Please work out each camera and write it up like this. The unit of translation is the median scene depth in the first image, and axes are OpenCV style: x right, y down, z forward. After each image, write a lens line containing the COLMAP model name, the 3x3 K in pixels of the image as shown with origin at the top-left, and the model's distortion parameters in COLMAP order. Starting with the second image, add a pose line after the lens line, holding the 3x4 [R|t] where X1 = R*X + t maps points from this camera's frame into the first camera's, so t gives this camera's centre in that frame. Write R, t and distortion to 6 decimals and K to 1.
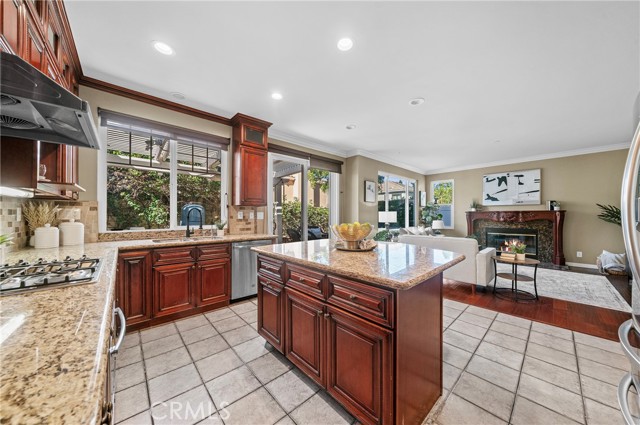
lens RADIAL K [[219.4, 0, 321.3], [0, 219.4, 211.0], [0, 0, 1]] dist [-0.001858, -0.000140]
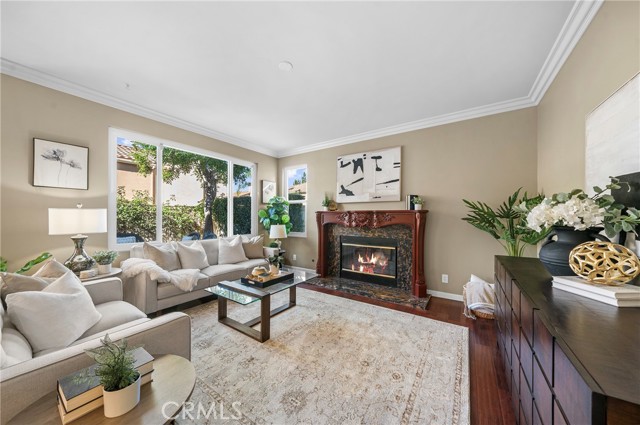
lens RADIAL K [[219.4, 0, 321.3], [0, 219.4, 211.0], [0, 0, 1]] dist [-0.001858, -0.000140]
pose [[0.972978, 0.008244, 0.230752, 0.600988], [-0.007334, 0.999962, -0.004802, 0.004616], [-0.230783, 0.002980, 0.973001, 0.405399]]
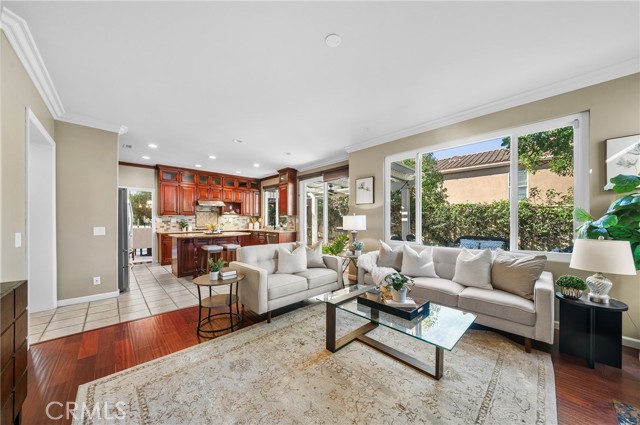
lens RADIAL K [[220.5, 0, 318.5], [0, 220.5, 218.9], [0, 0, 1]] dist [-0.001199, -0.000061]
pose [[0.004123, -0.004698, -0.999980, 0.952558], [0.020946, 0.999770, -0.004610, 0.012483], [0.999772, -0.020927, 0.004220, 0.773667]]
